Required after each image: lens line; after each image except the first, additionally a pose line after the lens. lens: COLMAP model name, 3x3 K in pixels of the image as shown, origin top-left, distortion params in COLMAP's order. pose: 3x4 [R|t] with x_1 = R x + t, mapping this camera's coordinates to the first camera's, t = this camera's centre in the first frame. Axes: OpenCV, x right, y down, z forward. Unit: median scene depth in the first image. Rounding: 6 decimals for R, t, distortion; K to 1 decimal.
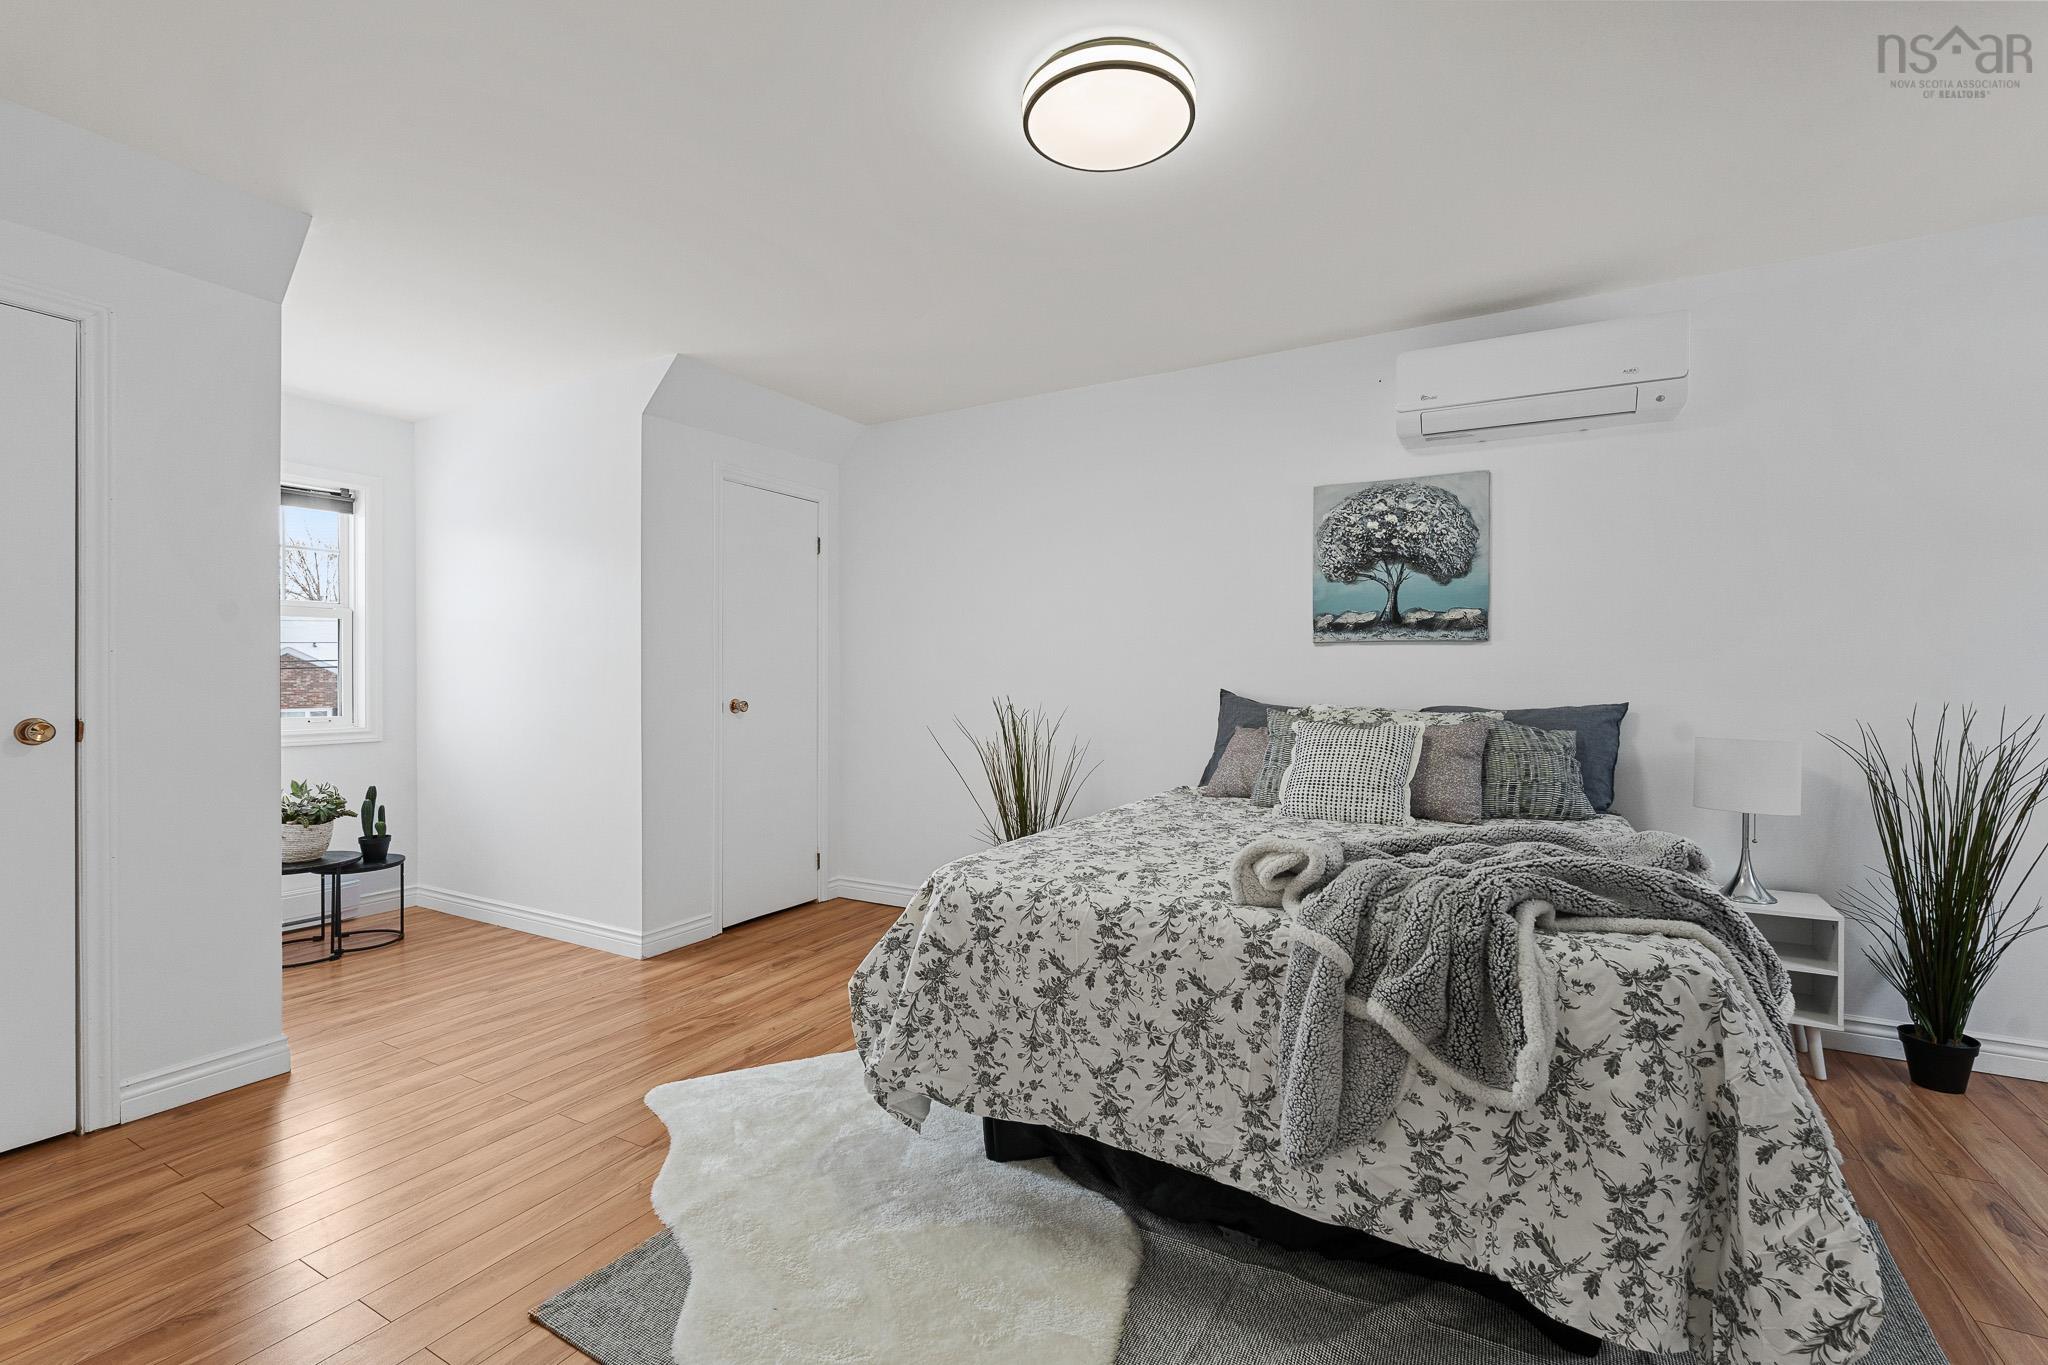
lens RADIAL K [[892.8, 0, 1024.0], [0, 892.8, 682.5], [0, 0, 1]] dist [-0.005115, 0.000225]
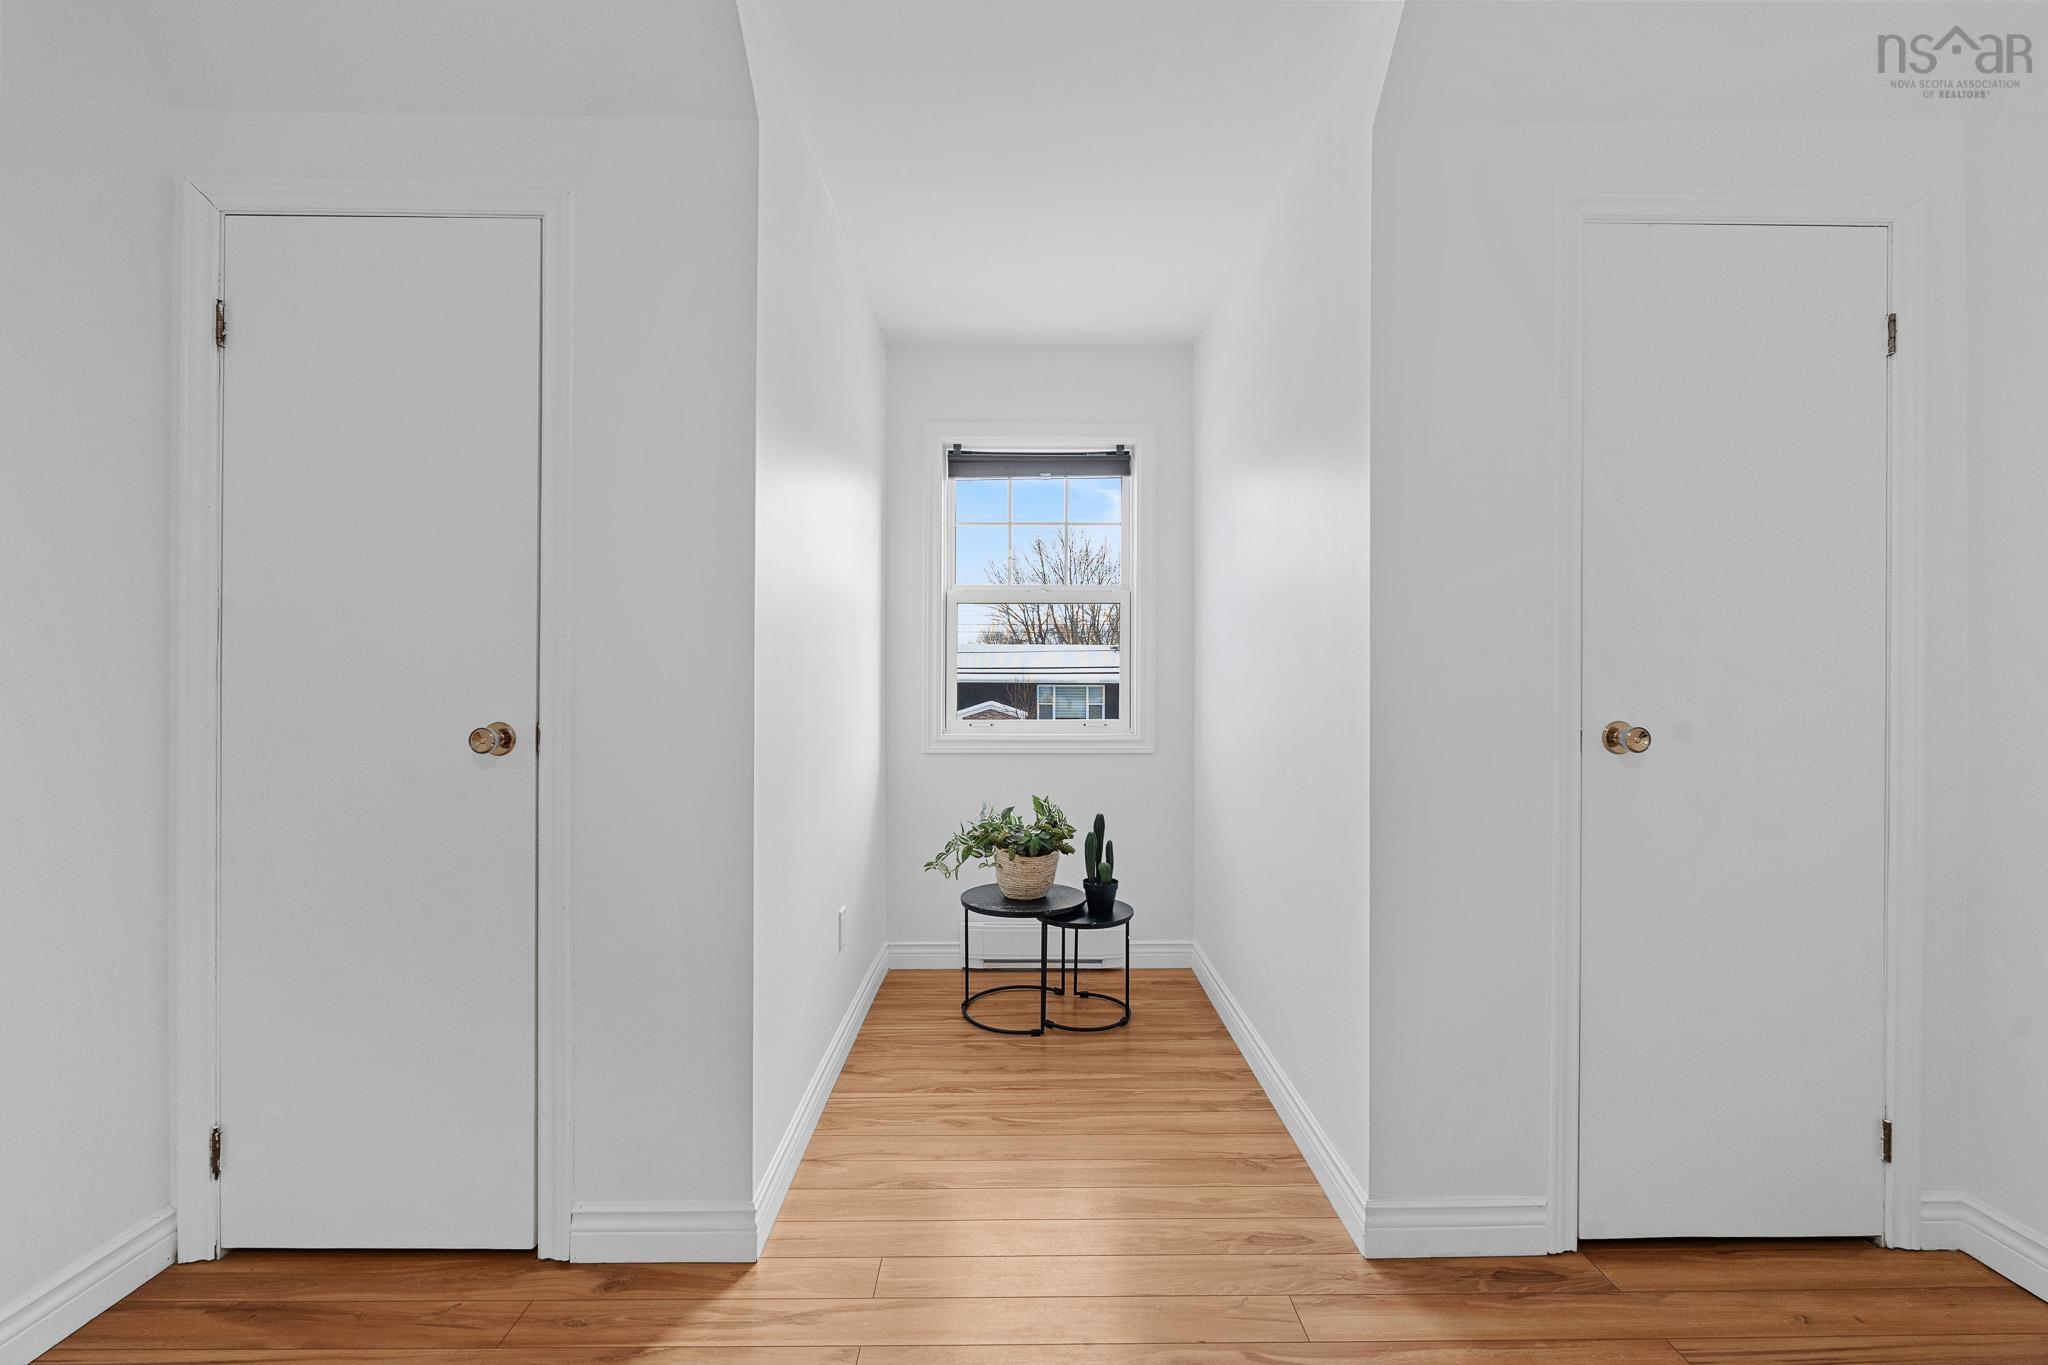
lens RADIAL K [[892.8, 0, 1024.0], [0, 892.8, 682.5], [0, 0, 1]] dist [-0.005115, 0.000225]
pose [[0.500391, 0.005985, -0.865779, -0.101184], [-0.003830, 0.999982, 0.004699, -0.000831], [0.865791, 0.000965, 0.500405, 0.570117]]
